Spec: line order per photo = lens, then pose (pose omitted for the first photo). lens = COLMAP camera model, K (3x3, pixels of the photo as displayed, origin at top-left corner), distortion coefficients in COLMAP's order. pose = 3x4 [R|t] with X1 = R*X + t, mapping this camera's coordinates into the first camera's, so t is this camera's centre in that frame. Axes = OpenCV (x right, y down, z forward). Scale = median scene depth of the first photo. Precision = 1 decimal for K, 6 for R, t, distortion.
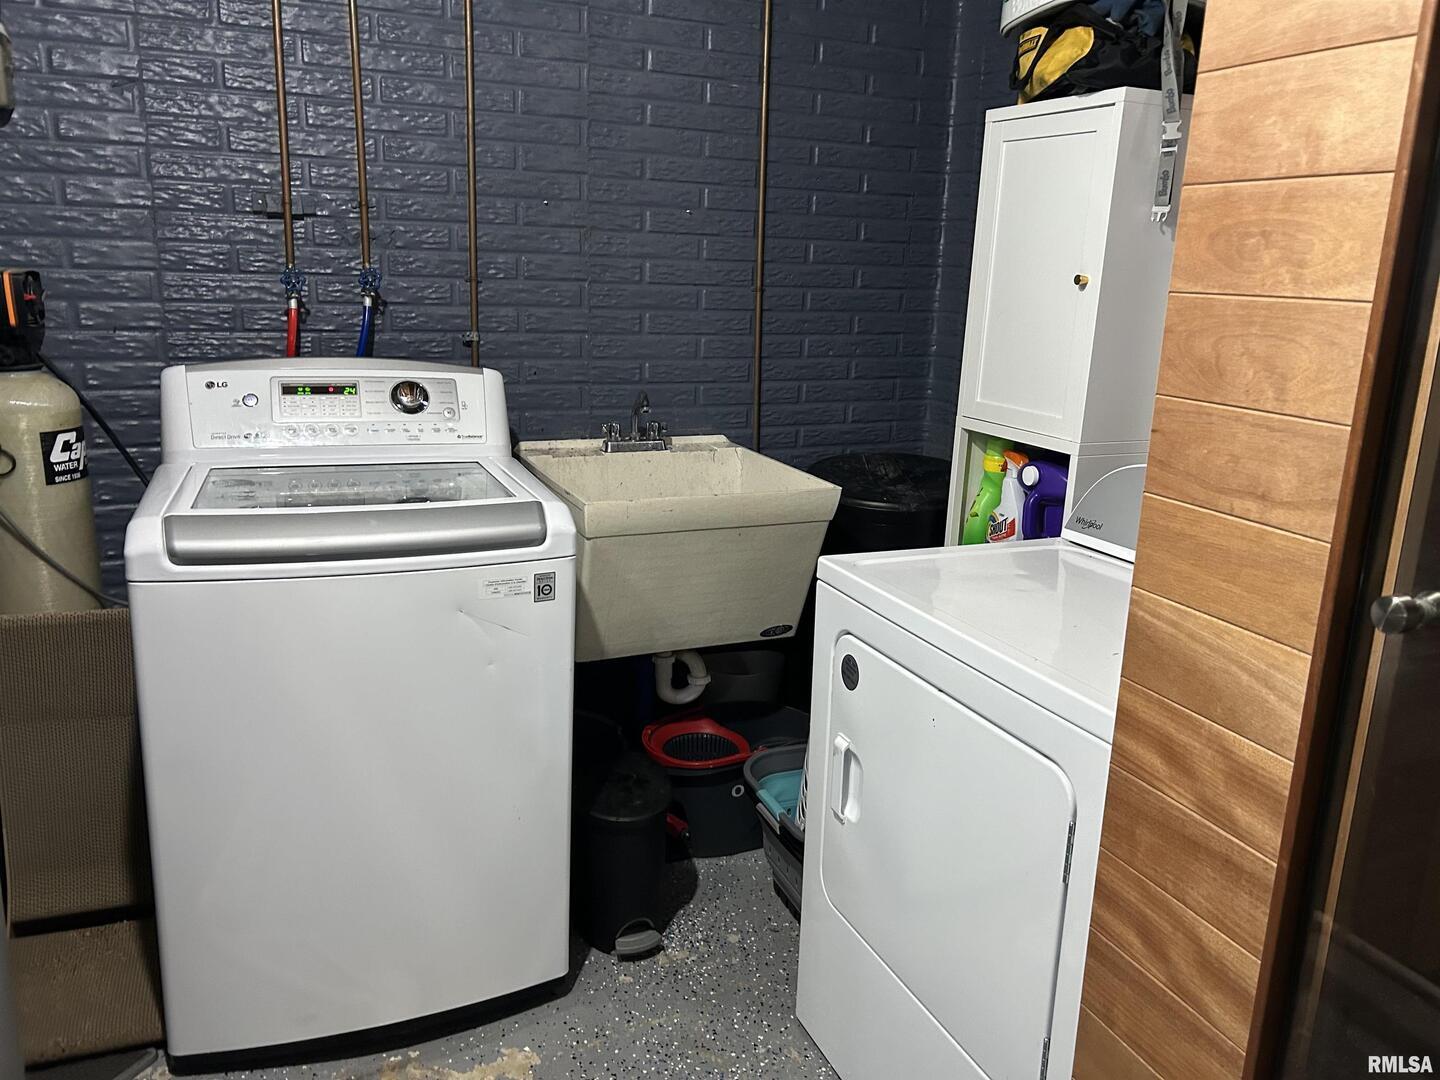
lens RADIAL K [[1086.5, 0, 720.0], [0, 1086.5, 540.0], [0, 0, 1]] dist [0.029149, -0.048714]
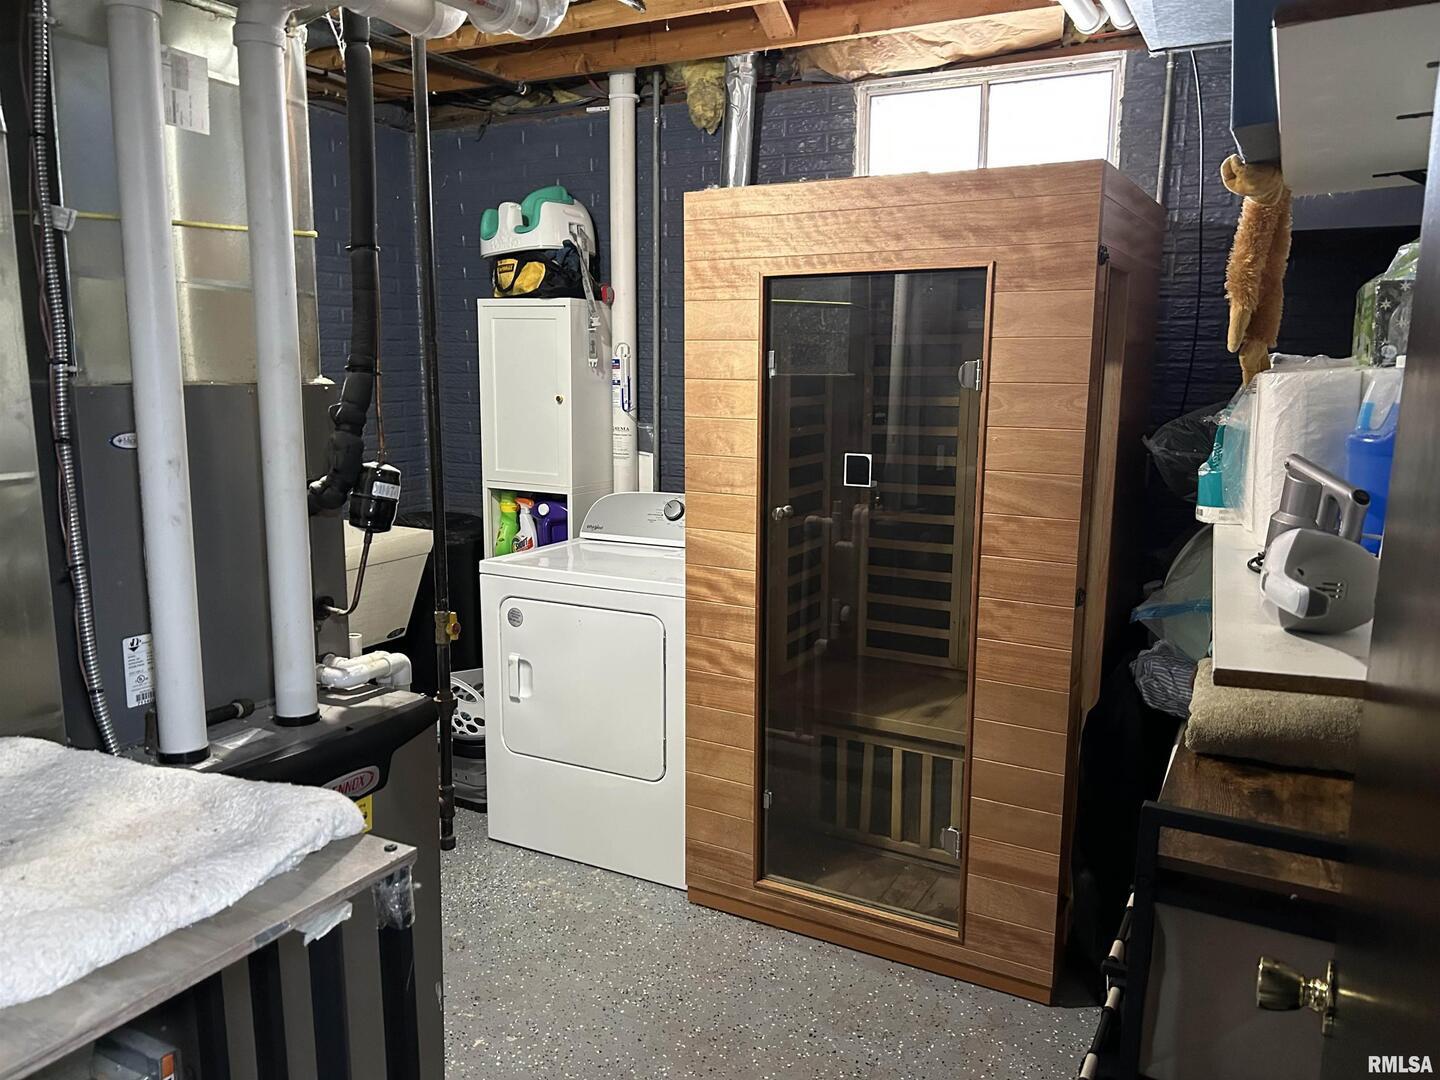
lens RADIAL K [[1086.5, 0, 720.0], [0, 1086.5, 540.0], [0, 0, 1]] dist [0.029149, -0.048714]
pose [[0.785170, -0.121802, 0.607184, -1.102126], [0.163790, 0.986397, -0.013930, 0.118067], [-0.597228, 0.110388, 0.794439, -1.076467]]
